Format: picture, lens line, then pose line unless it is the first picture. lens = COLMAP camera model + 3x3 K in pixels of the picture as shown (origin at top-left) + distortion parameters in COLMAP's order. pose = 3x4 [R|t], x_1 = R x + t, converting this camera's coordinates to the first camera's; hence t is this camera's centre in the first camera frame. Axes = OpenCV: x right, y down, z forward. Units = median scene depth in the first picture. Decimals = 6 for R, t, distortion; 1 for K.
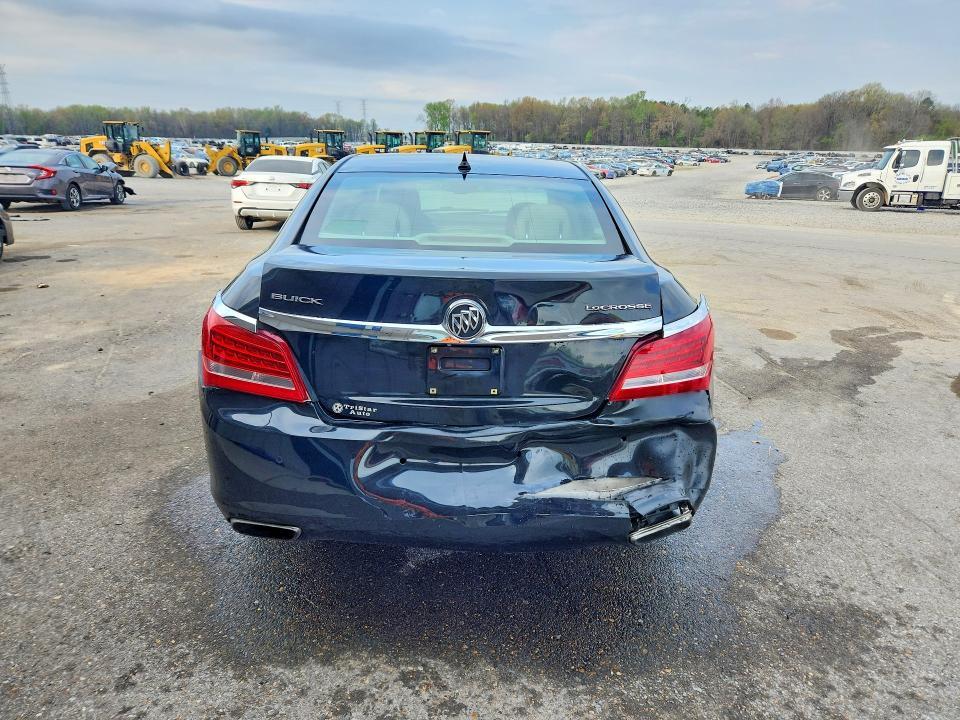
lens RADIAL K [[640.8, 0, 480.0], [0, 640.8, 360.0], [0, 0, 1]] dist [0.014629, -0.004034]
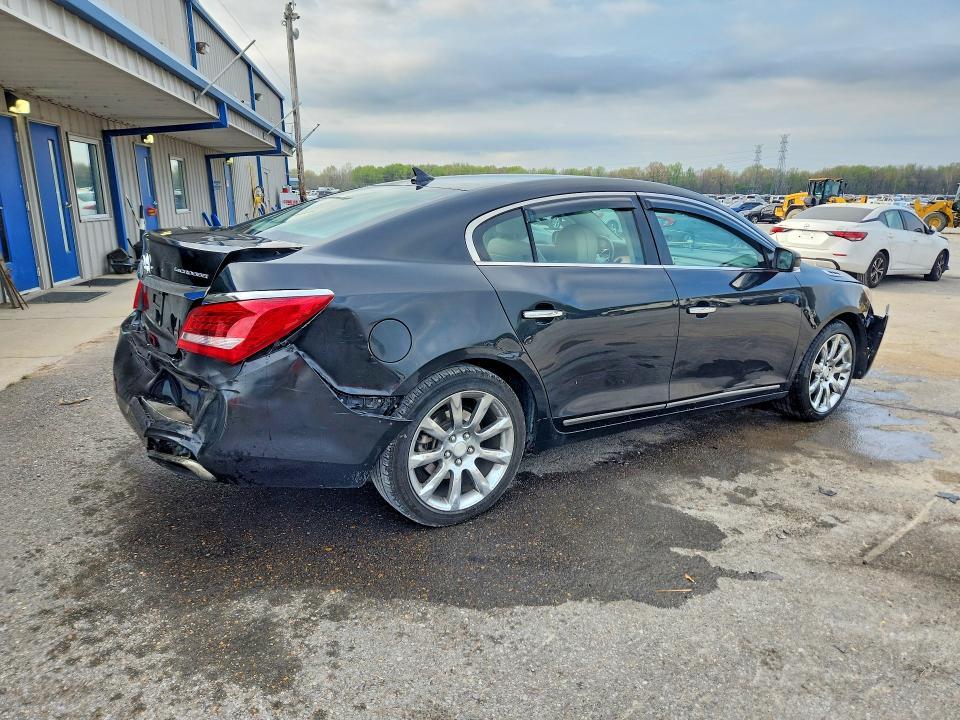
lens RADIAL K [[640.8, 0, 480.0], [0, 640.8, 360.0], [0, 0, 1]] dist [0.014629, -0.004034]
pose [[0.537721, 0.197057, -0.819771, 1.477989], [-0.263769, 0.962815, 0.058426, -0.128928], [0.800801, 0.184813, 0.569704, 0.722051]]
